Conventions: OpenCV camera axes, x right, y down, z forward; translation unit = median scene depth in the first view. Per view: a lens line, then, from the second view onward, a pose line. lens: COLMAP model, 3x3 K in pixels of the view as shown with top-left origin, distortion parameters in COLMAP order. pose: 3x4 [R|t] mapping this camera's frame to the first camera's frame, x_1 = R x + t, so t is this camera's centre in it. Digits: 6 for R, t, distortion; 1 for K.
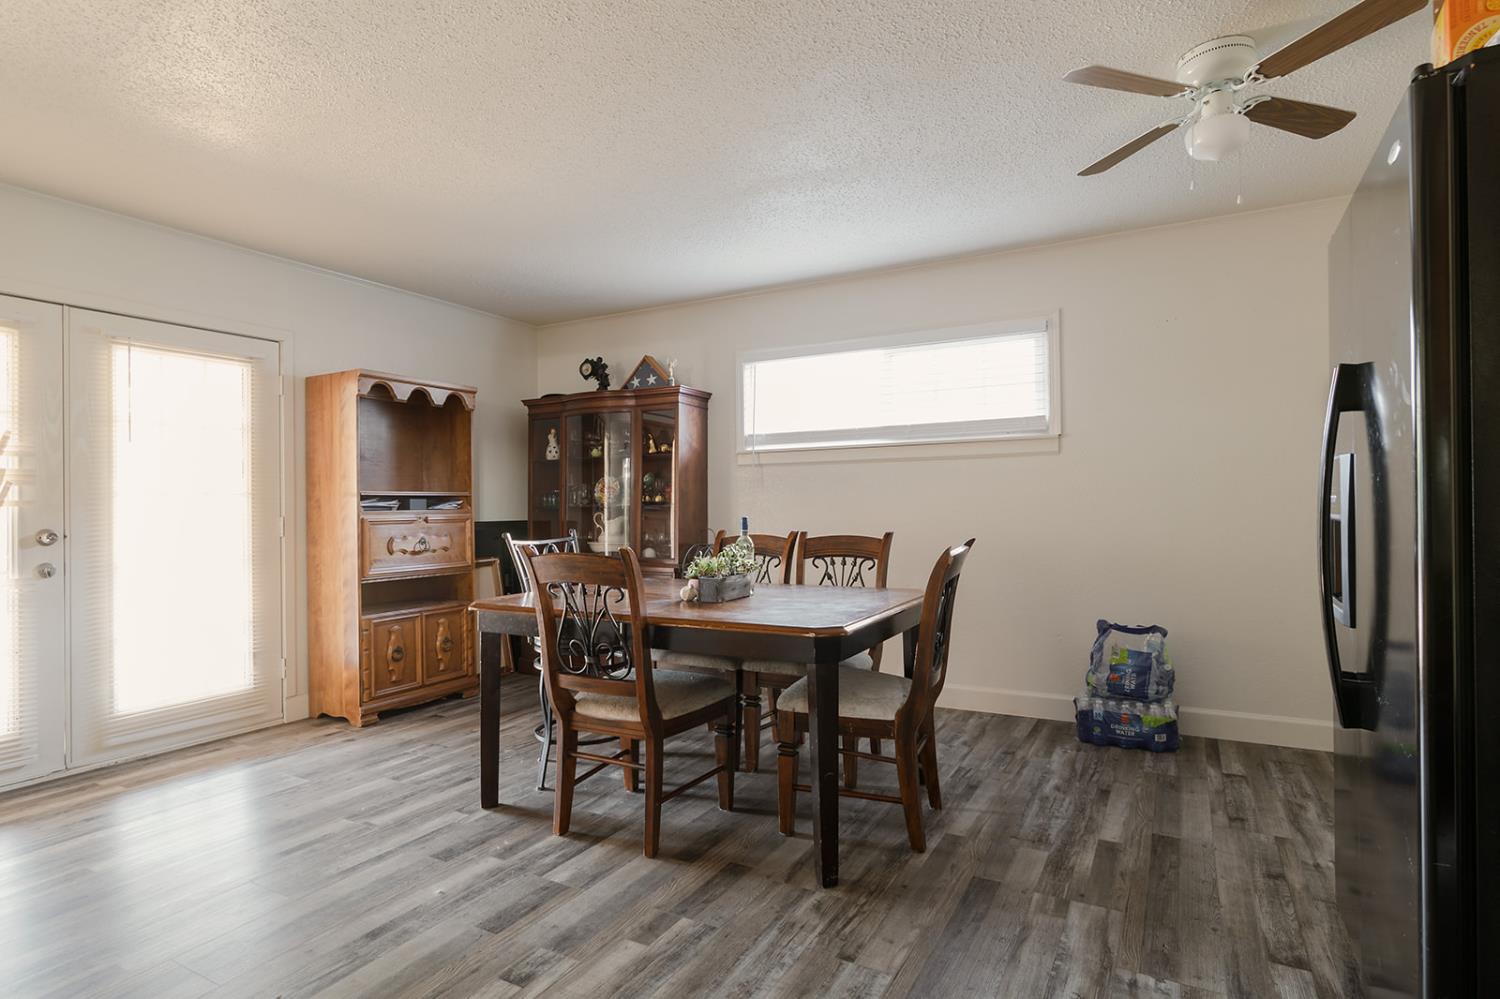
lens RADIAL K [[796.2, 0, 761.8], [0, 796.2, 504.7], [0, 0, 1]] dist [0.009282, 0.006698]
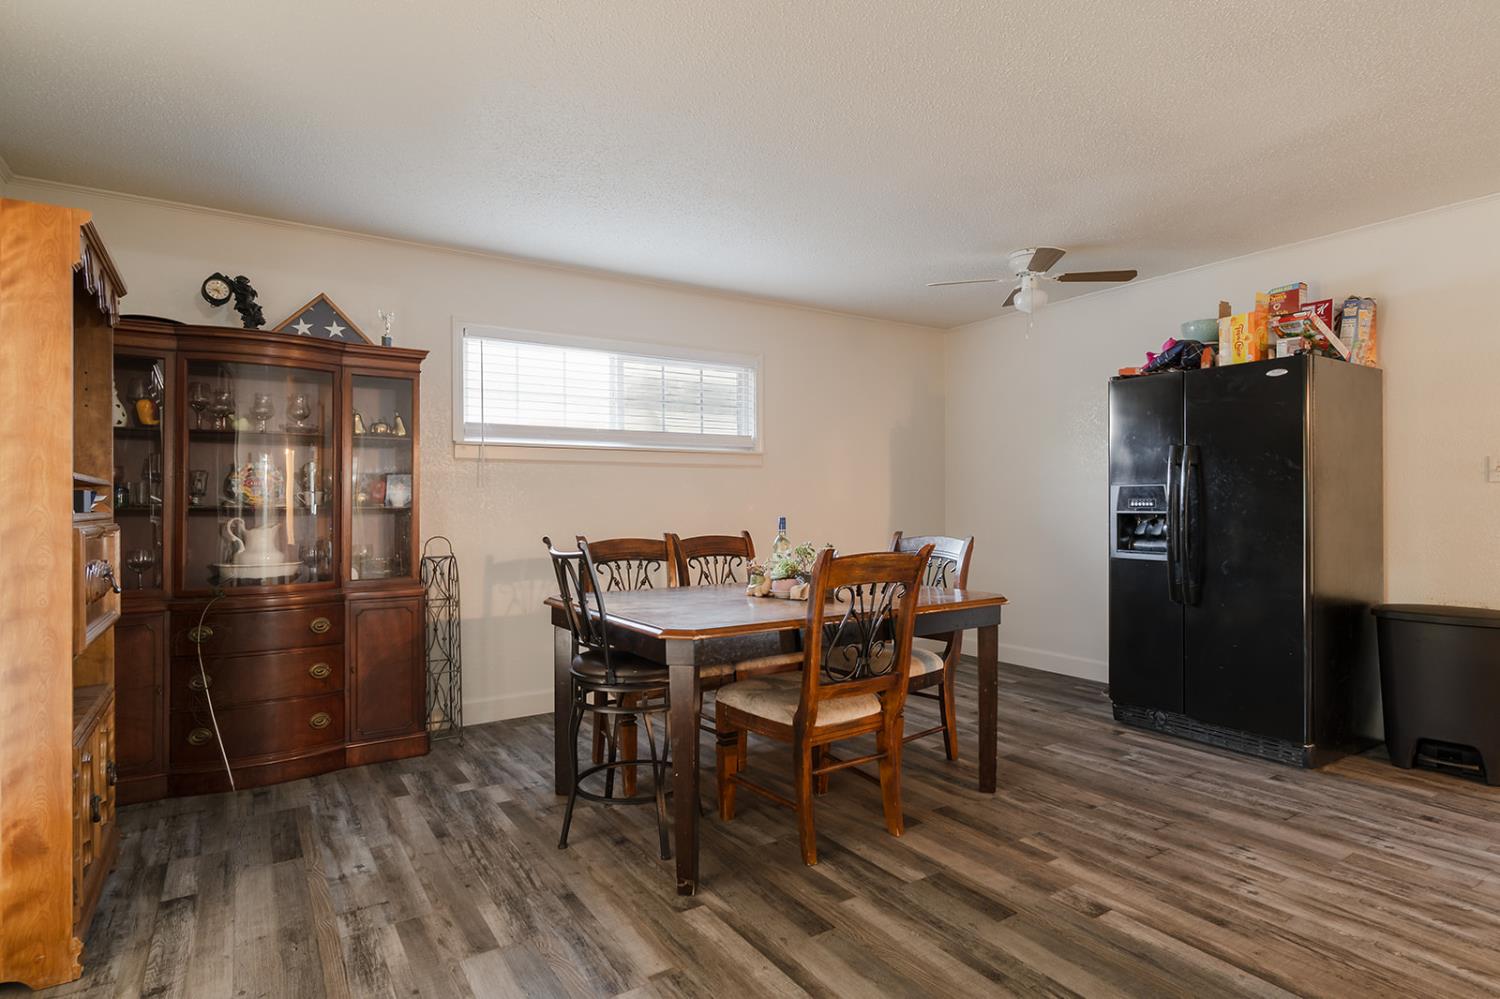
lens RADIAL K [[796.2, 0, 762.4], [0, 796.2, 498.2], [0, 0, 1]] dist [0.009282, 0.006698]
pose [[0.447525, 0.016545, 0.894118, -0.807400], [0.003861, 0.999784, -0.020433, 0.010804], [-0.894263, 0.012596, 0.447364, 0.468913]]
